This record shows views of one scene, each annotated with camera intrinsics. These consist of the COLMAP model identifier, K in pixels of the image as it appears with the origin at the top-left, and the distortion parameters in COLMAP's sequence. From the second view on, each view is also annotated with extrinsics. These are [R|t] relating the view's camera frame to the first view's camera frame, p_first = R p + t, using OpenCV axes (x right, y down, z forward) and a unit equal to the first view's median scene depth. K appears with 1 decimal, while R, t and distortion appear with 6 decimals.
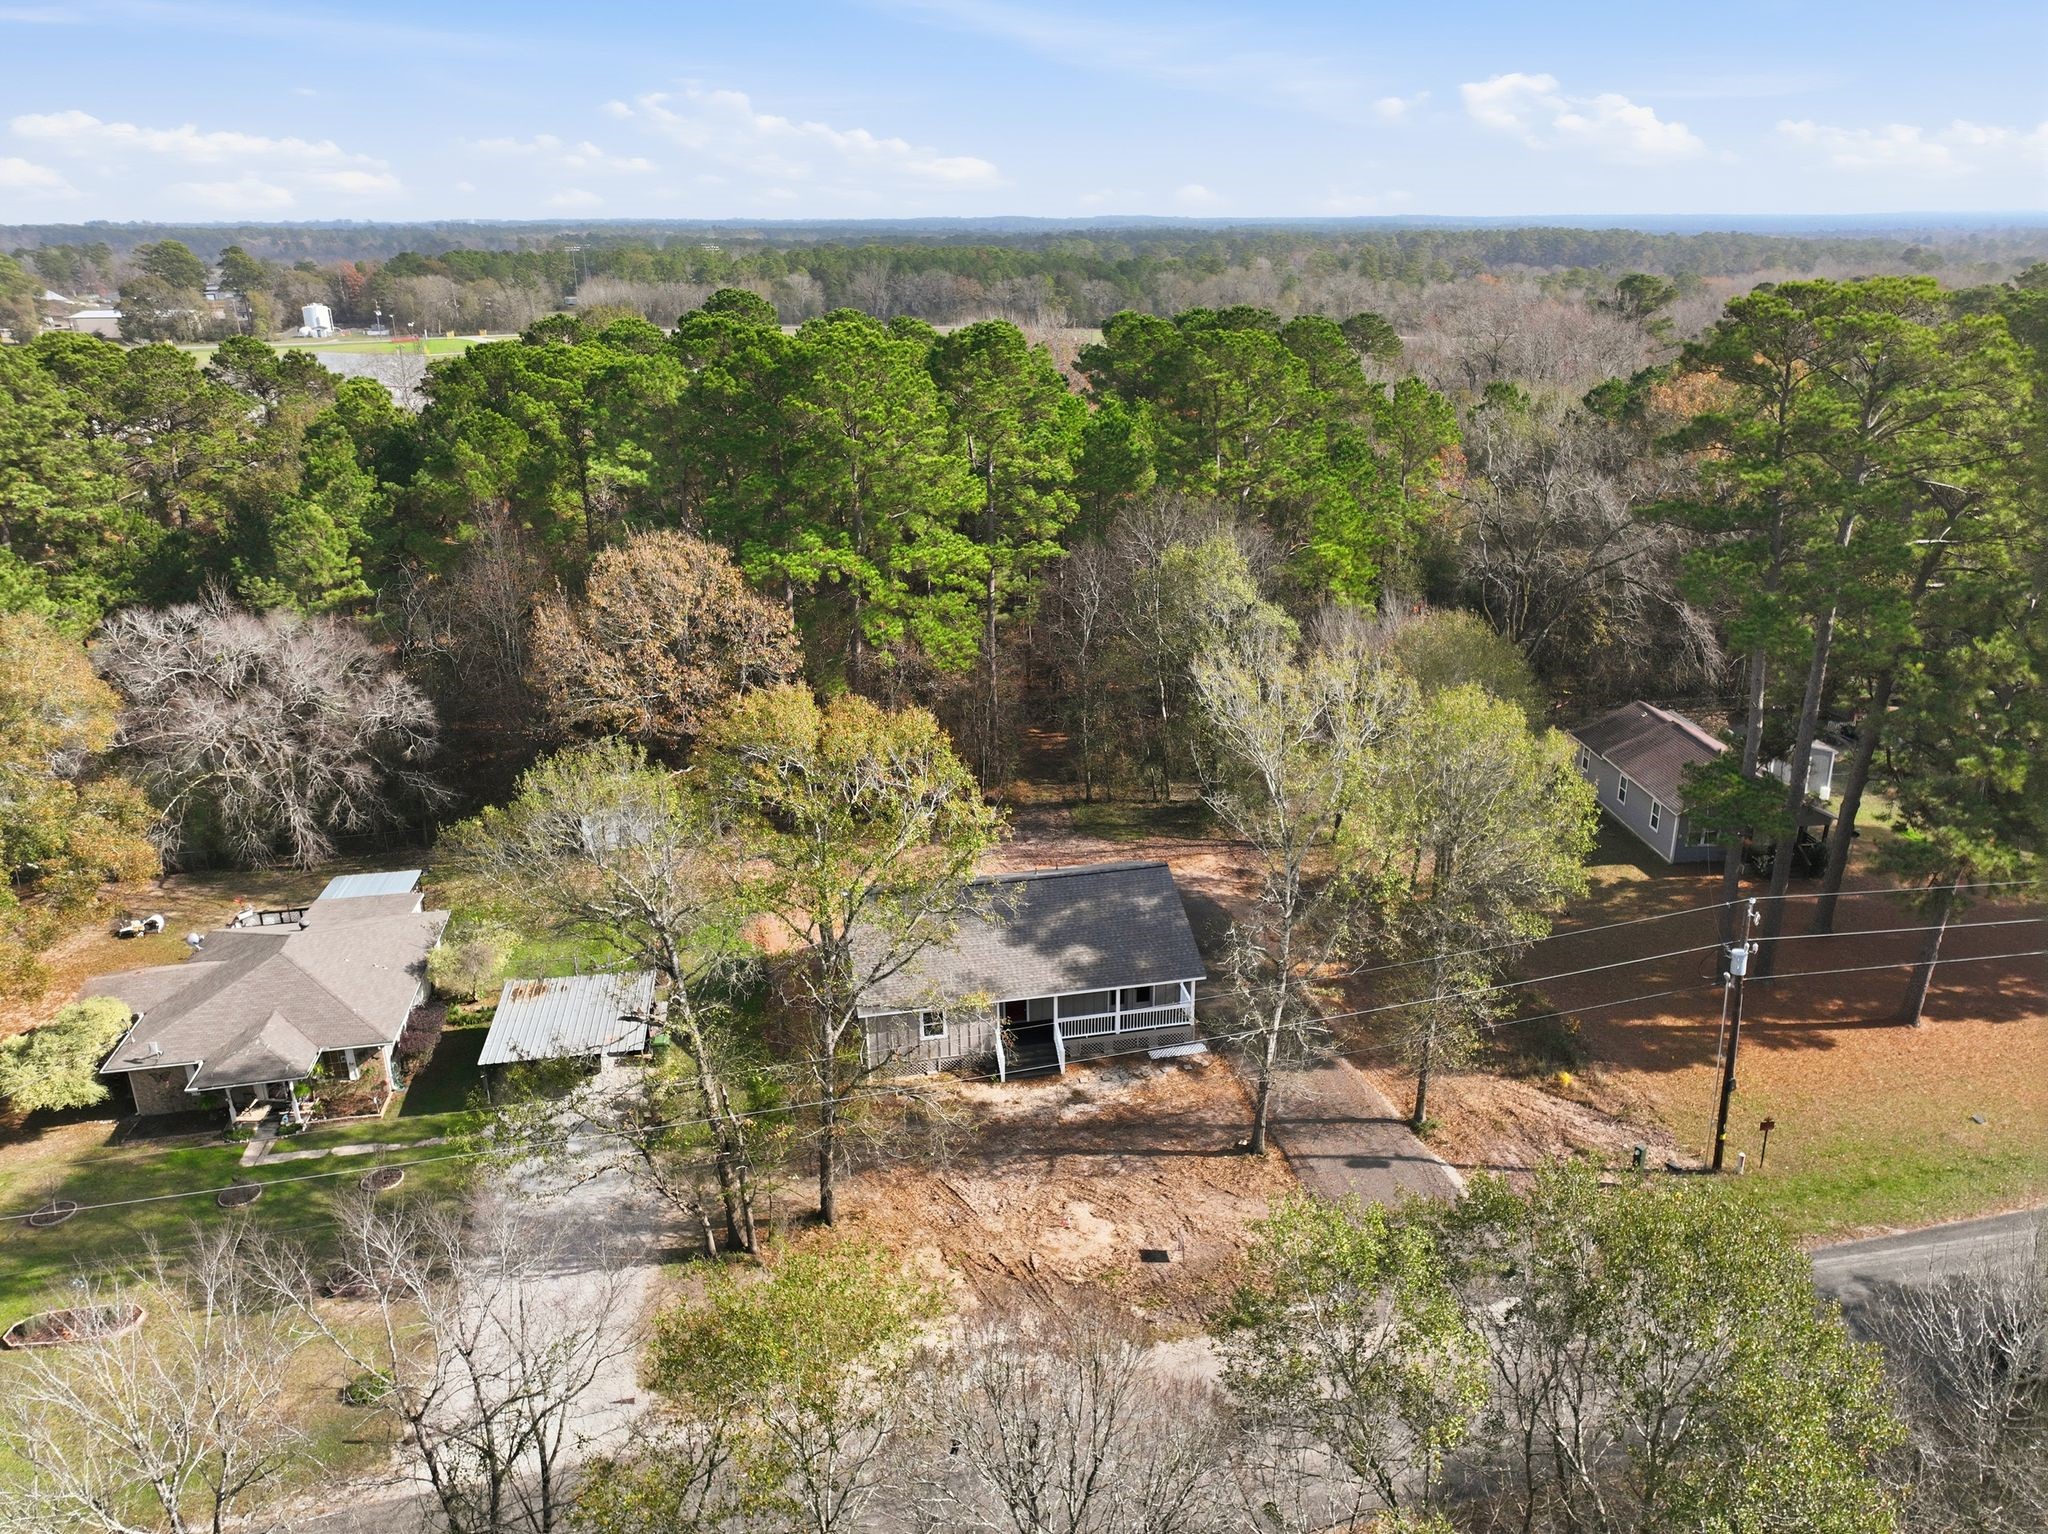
lens RADIAL K [[1661.2, 0, 1036.9], [0, 1661.2, 765.6], [0, 0, 1]] dist [-0.000558, 0.023198]
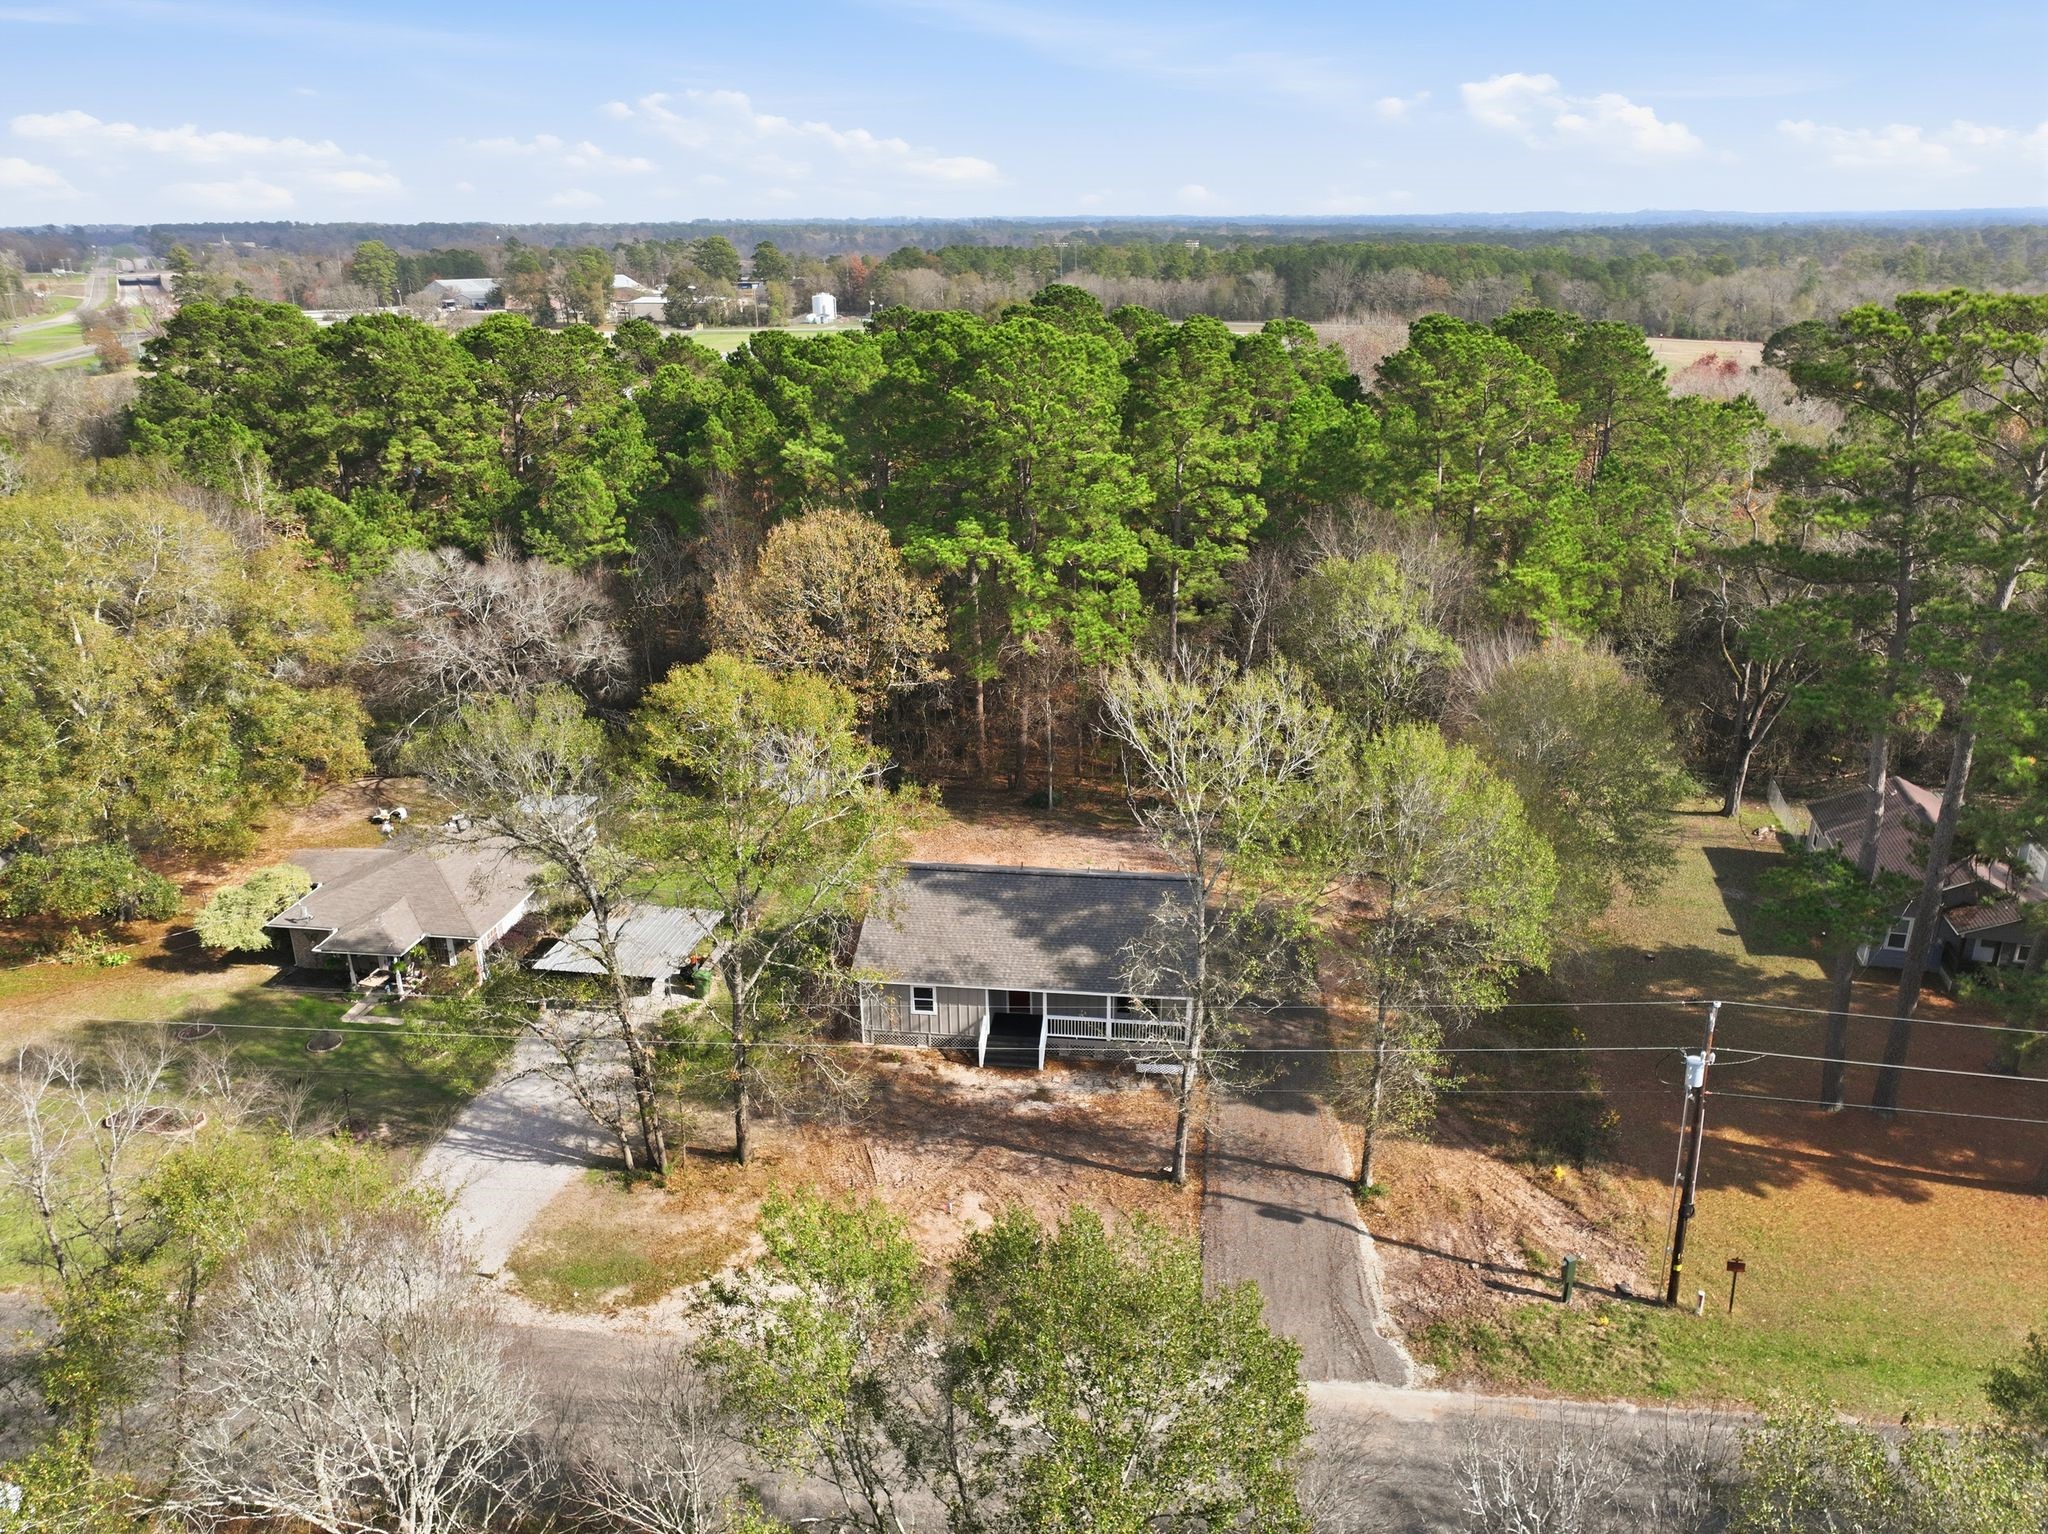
lens RADIAL K [[1661.2, 0, 1037.0], [0, 1661.2, 766.8], [0, 0, 1]] dist [-0.000558, 0.023198]
pose [[0.932801, 0.113370, -0.342095, 0.329971], [-0.112378, 0.993404, 0.022790, -0.018761], [0.342422, 0.017186, 0.939389, 0.051391]]
